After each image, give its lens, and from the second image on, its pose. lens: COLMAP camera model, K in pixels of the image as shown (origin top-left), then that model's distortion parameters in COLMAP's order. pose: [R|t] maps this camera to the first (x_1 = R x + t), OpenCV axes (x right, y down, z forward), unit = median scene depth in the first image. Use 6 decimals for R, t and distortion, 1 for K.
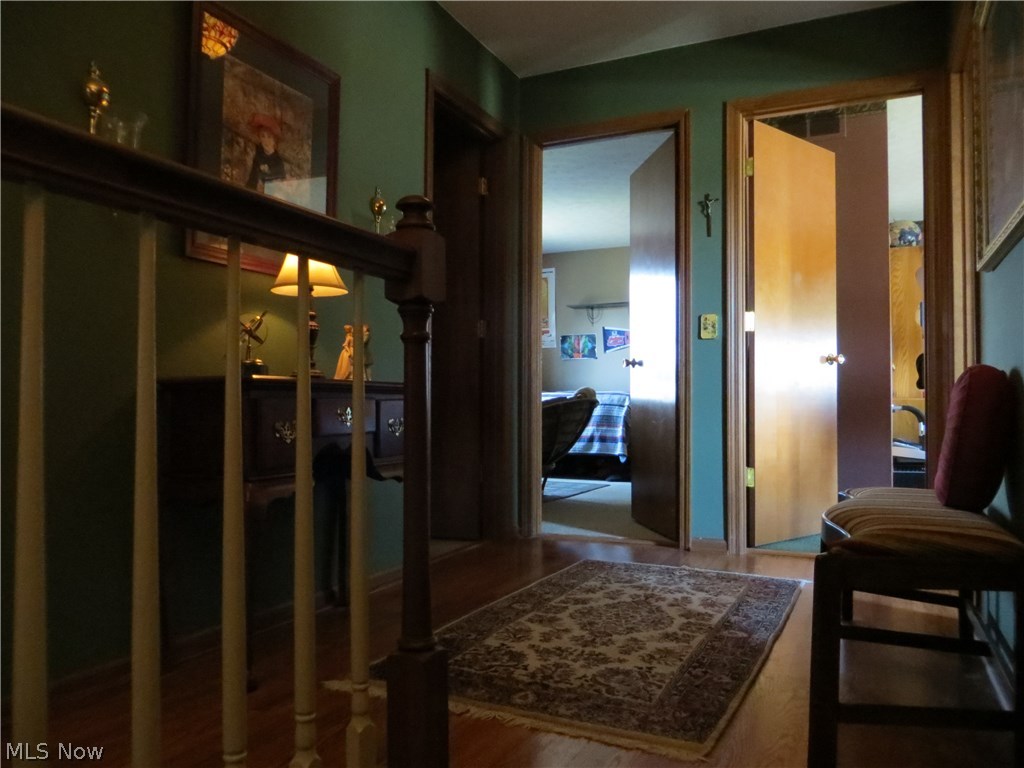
lens RADIAL K [[774.3, 0, 512.2], [0, 774.3, 388.8], [0, 0, 1]] dist [-0.010722, -0.002513]
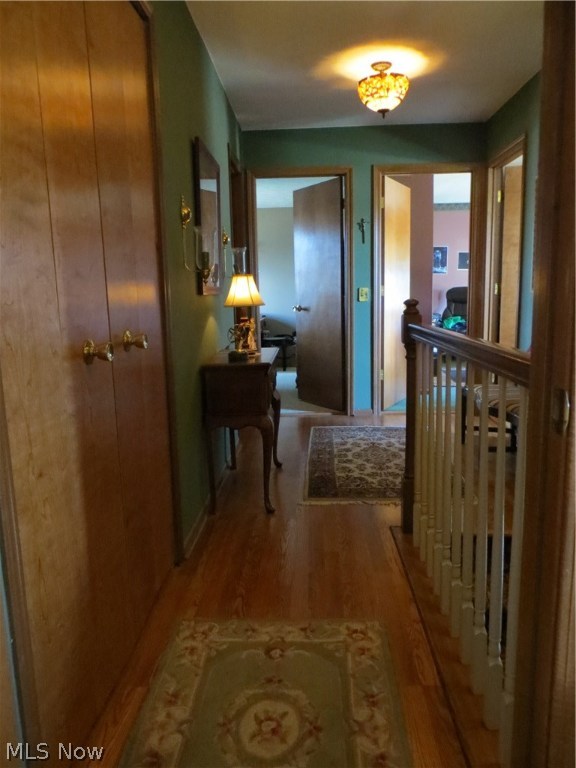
lens RADIAL K [[580.7, 0, 290.4], [0, 580.7, 384.2], [0, 0, 1]] dist [-0.010722, -0.002513]
pose [[0.919535, -0.082907, 0.384163, -0.416688], [0.015309, 0.984310, 0.175784, -0.108269], [-0.392709, -0.155758, 0.906377, -0.187208]]
